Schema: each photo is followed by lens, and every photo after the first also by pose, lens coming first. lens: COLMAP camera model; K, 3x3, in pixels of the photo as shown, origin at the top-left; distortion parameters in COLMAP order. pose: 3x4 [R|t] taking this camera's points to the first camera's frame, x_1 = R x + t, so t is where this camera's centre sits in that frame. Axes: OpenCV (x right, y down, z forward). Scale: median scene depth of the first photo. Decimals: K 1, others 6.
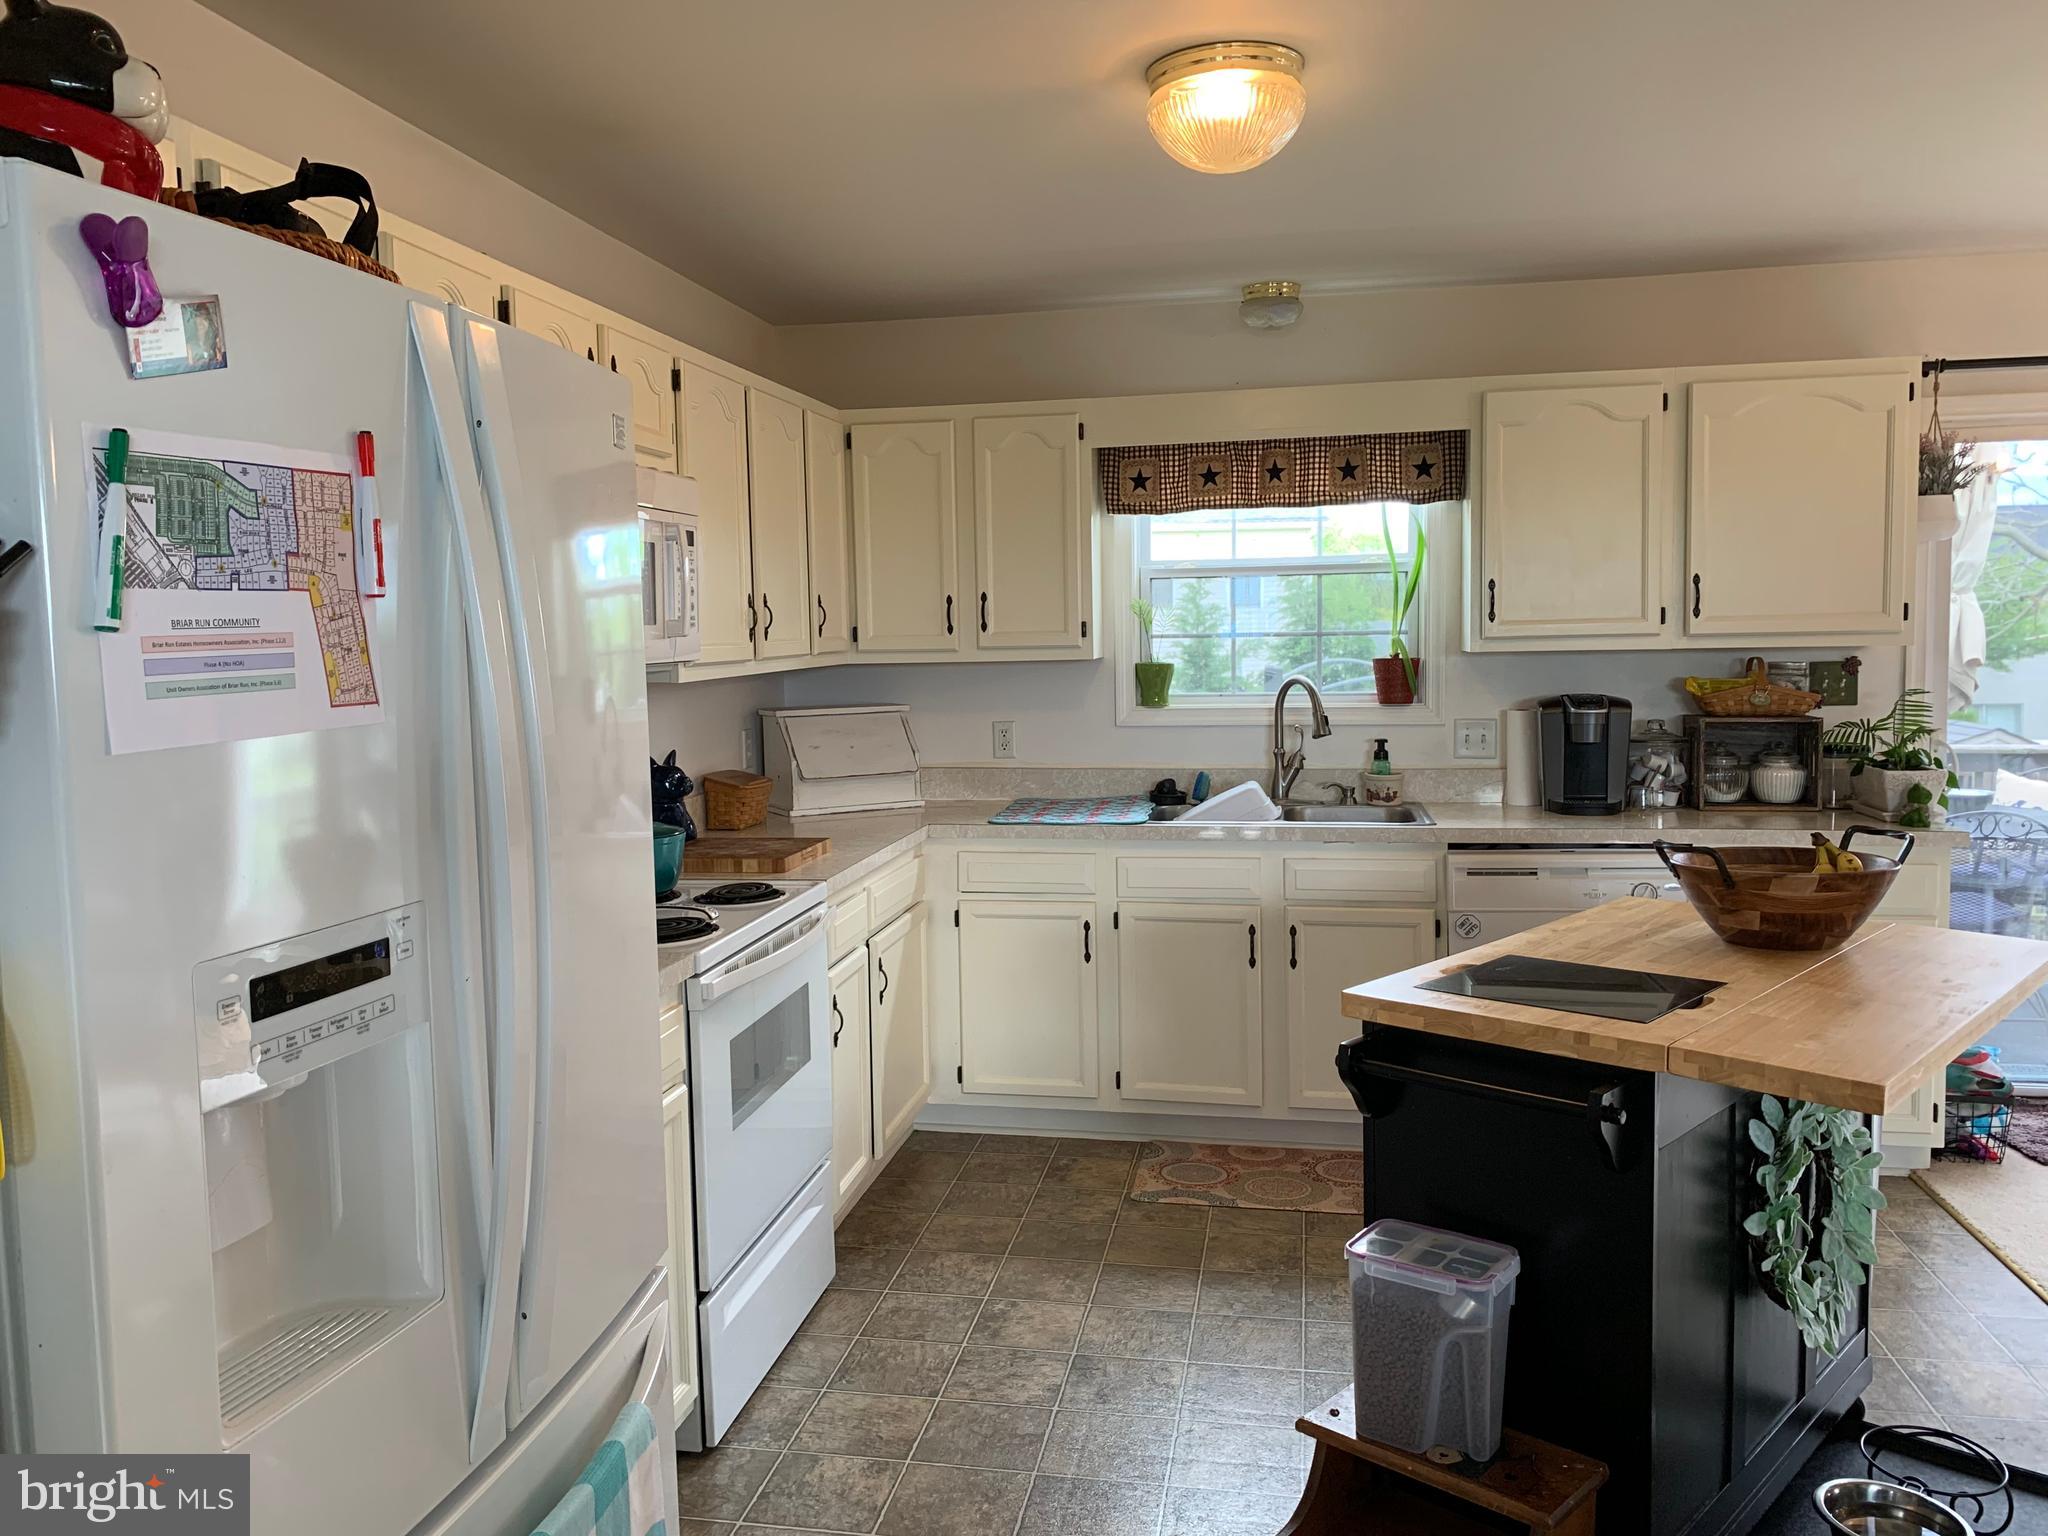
lens RADIAL K [[1572.1, 0, 1032.9], [0, 1572.1, 763.4], [0, 0, 1]] dist [0.047409, -0.038982]
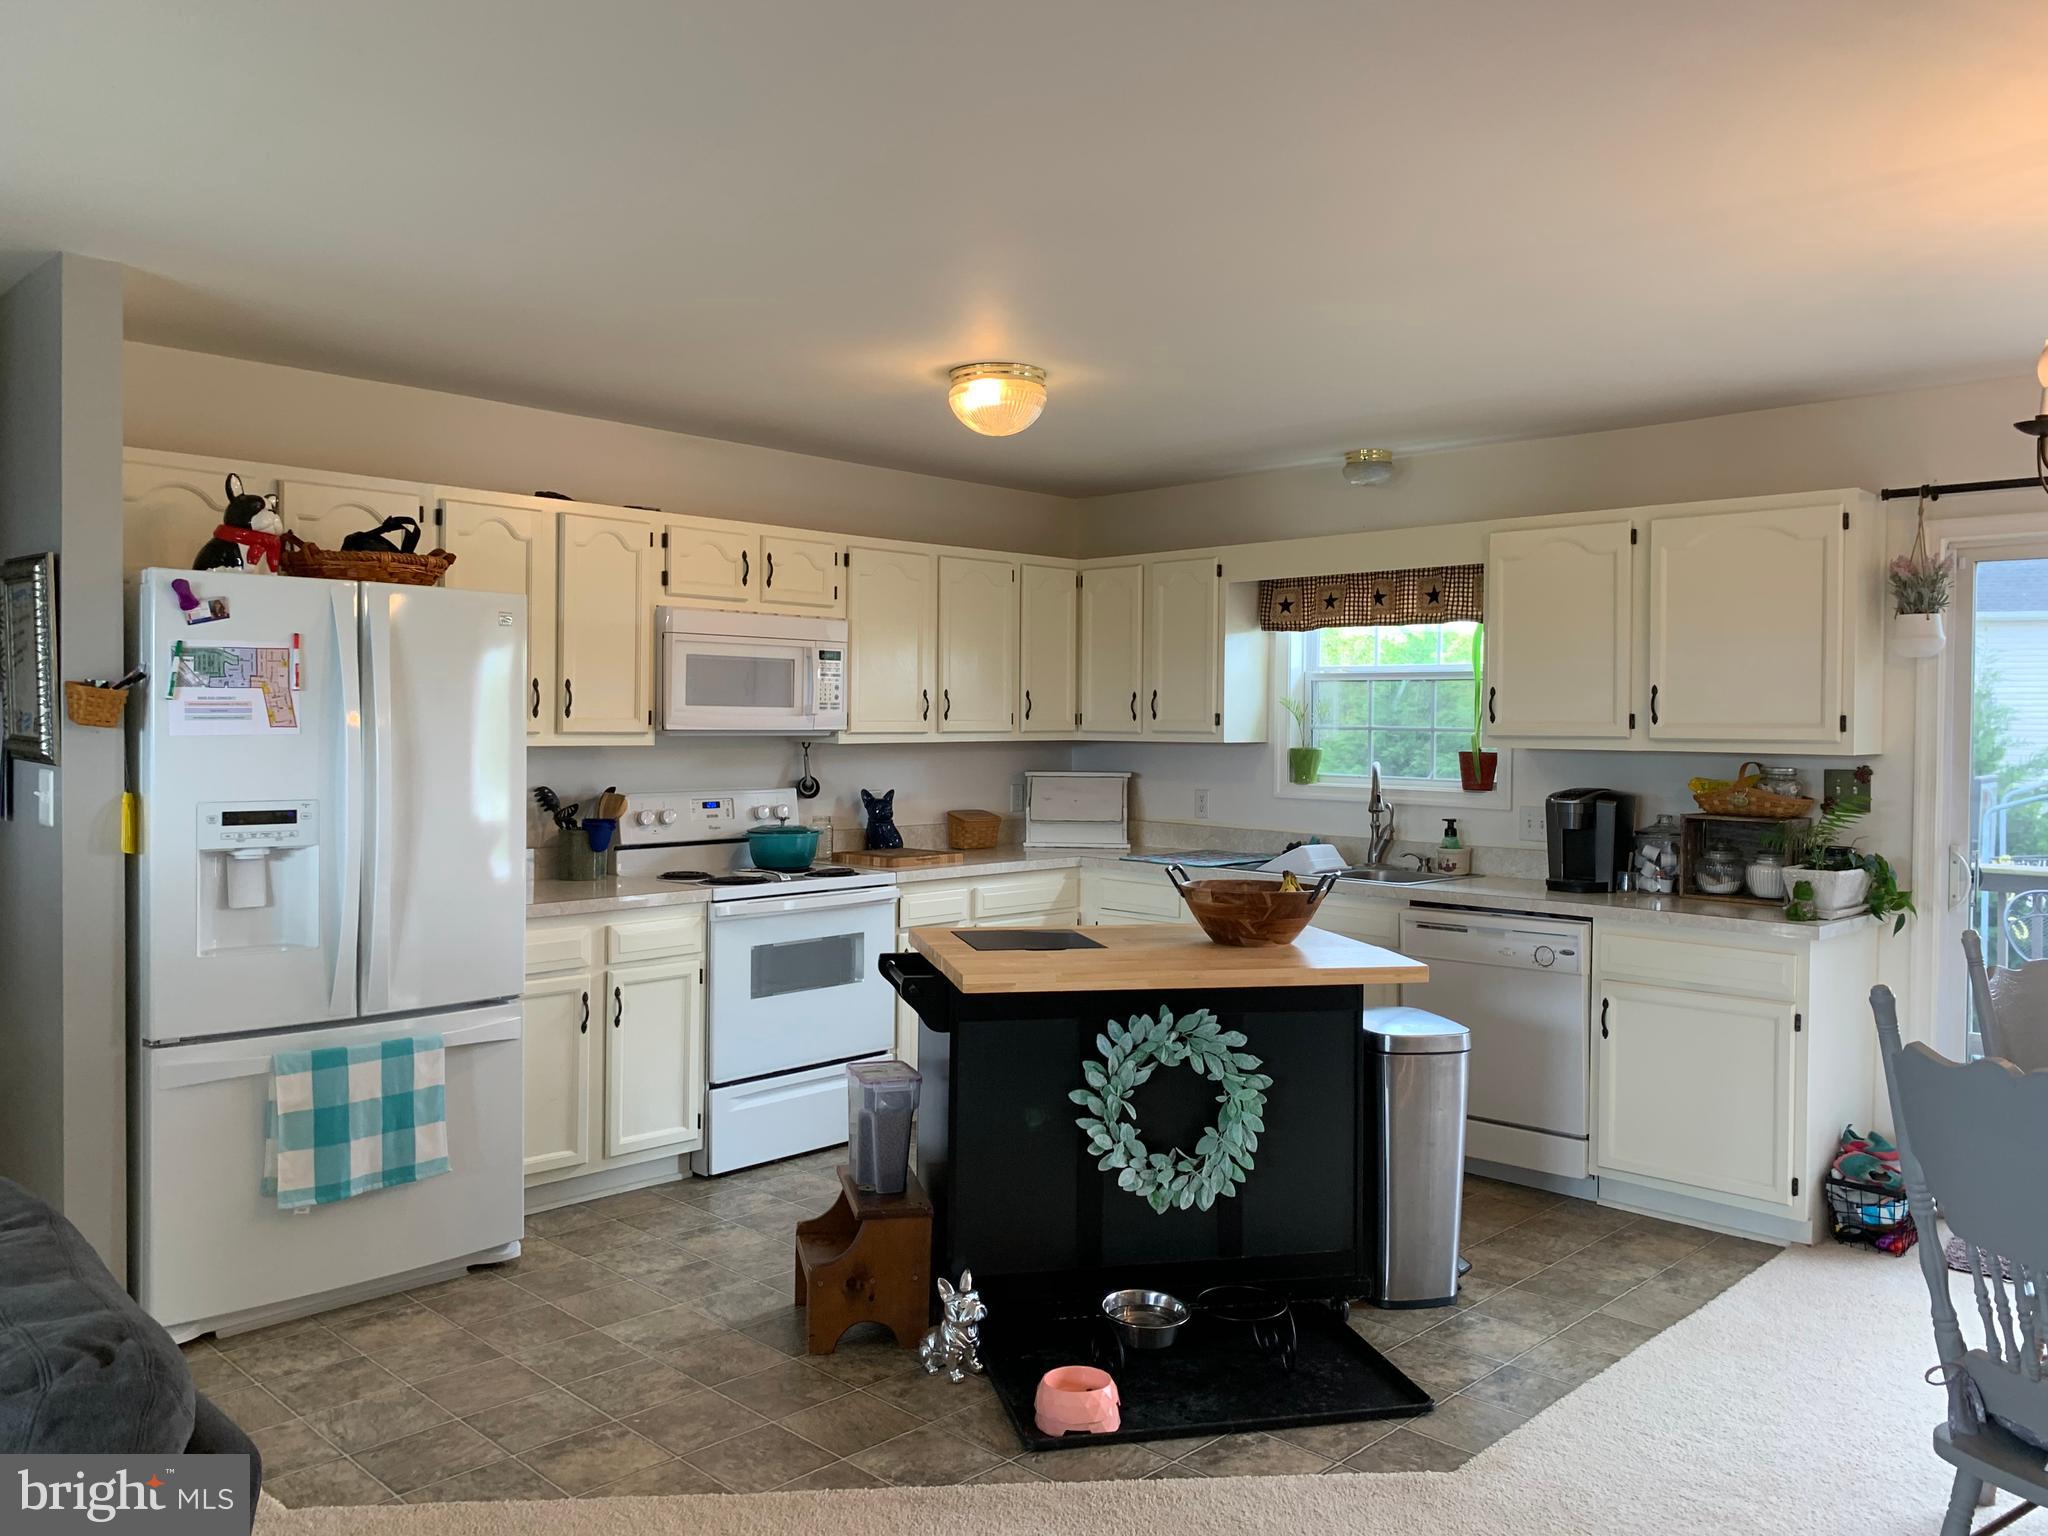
lens RADIAL K [[1572.1, 0, 1006.3], [0, 1572.1, 758.5], [0, 0, 1]] dist [0.047409, -0.038982]
pose [[0.829632, 0.040723, -0.556823, 0.629841], [-0.073679, 0.996599, -0.036892, 0.008300], [0.553428, 0.071633, 0.829811, -0.185460]]
